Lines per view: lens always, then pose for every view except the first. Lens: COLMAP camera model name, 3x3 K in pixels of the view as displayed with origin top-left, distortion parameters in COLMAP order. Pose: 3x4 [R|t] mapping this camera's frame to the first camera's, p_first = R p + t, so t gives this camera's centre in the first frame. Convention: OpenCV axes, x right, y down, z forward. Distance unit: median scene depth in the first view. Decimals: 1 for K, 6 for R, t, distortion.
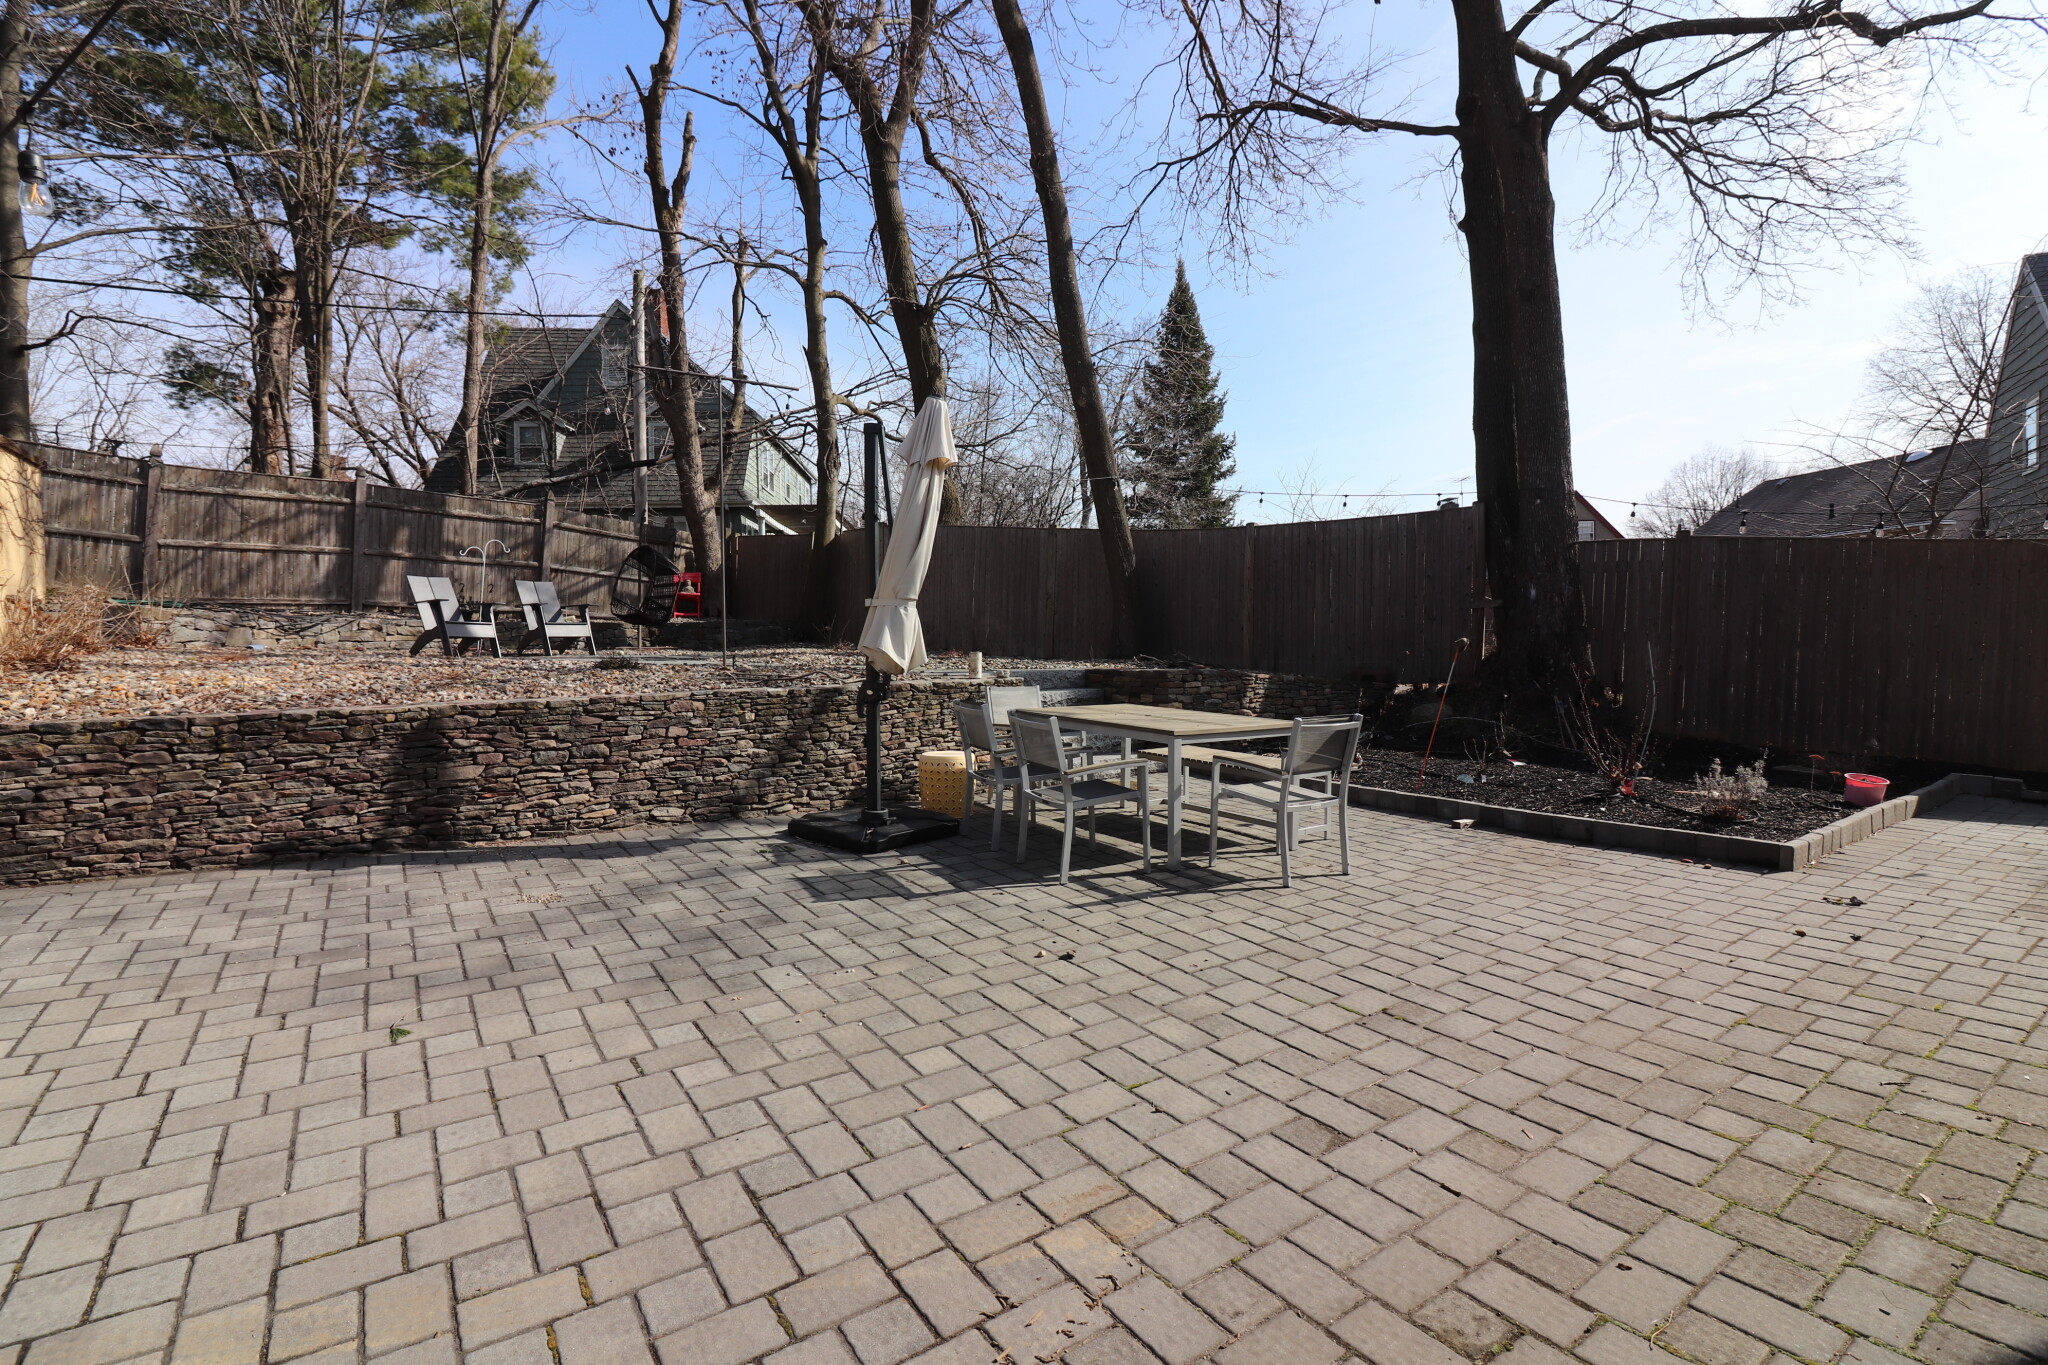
lens RADIAL K [[952.5, 0, 1028.7], [0, 952.5, 684.3], [0, 0, 1]] dist [-0.024643, -0.000857]
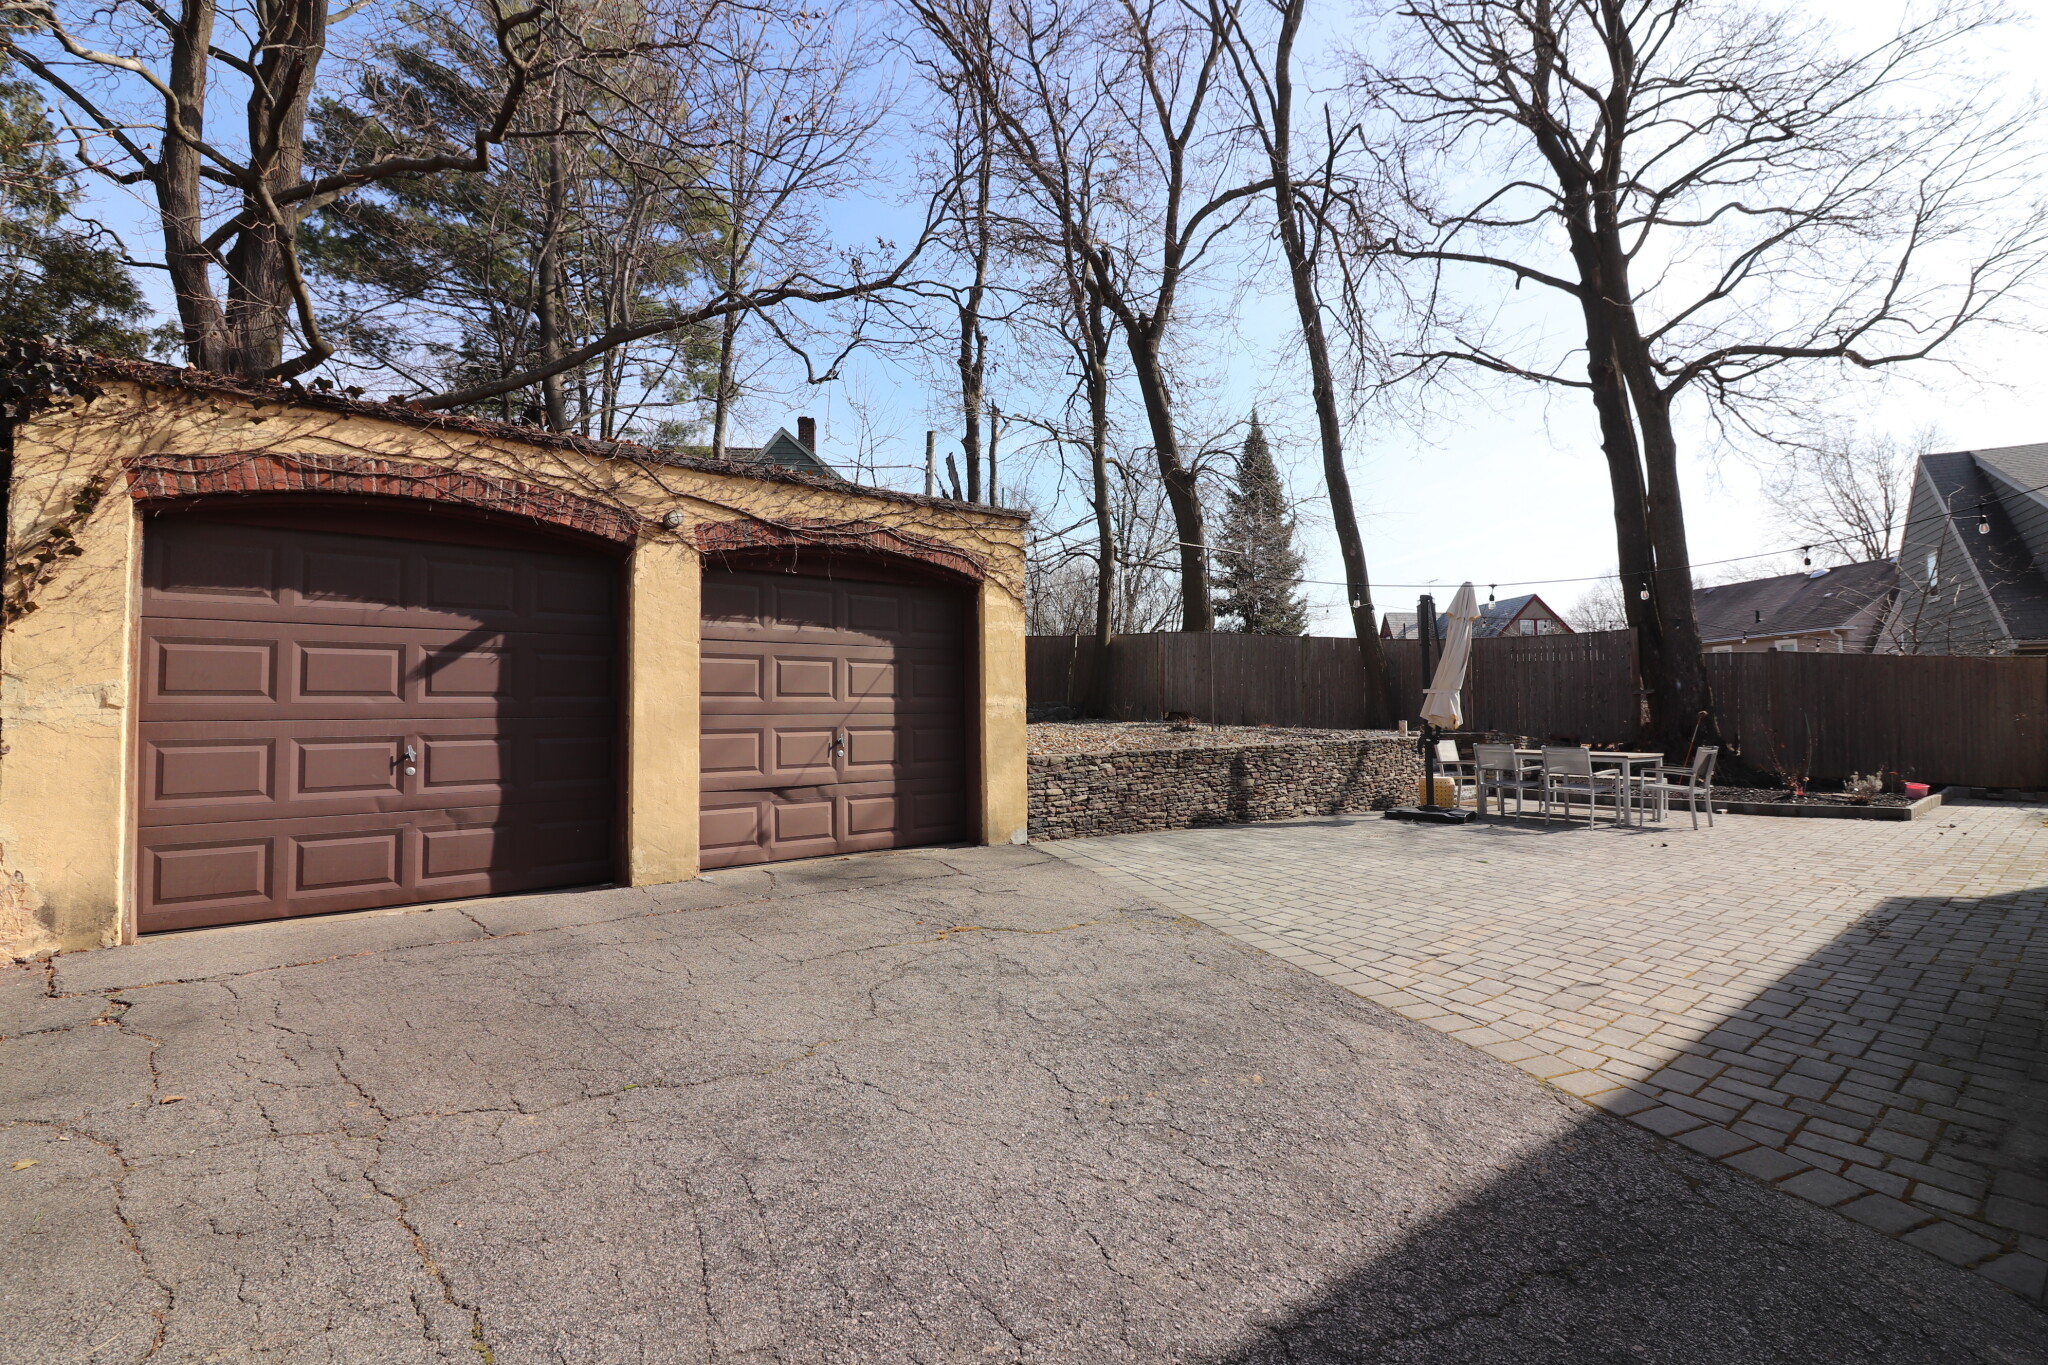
lens RADIAL K [[952.5, 0, 1019.2], [0, 952.5, 689.4], [0, 0, 1]] dist [-0.024643, -0.000857]
pose [[0.996356, 0.003731, 0.085207, -0.517596], [0.003166, 0.996737, -0.080660, 0.026128], [-0.085230, 0.080636, 0.993093, -0.352378]]
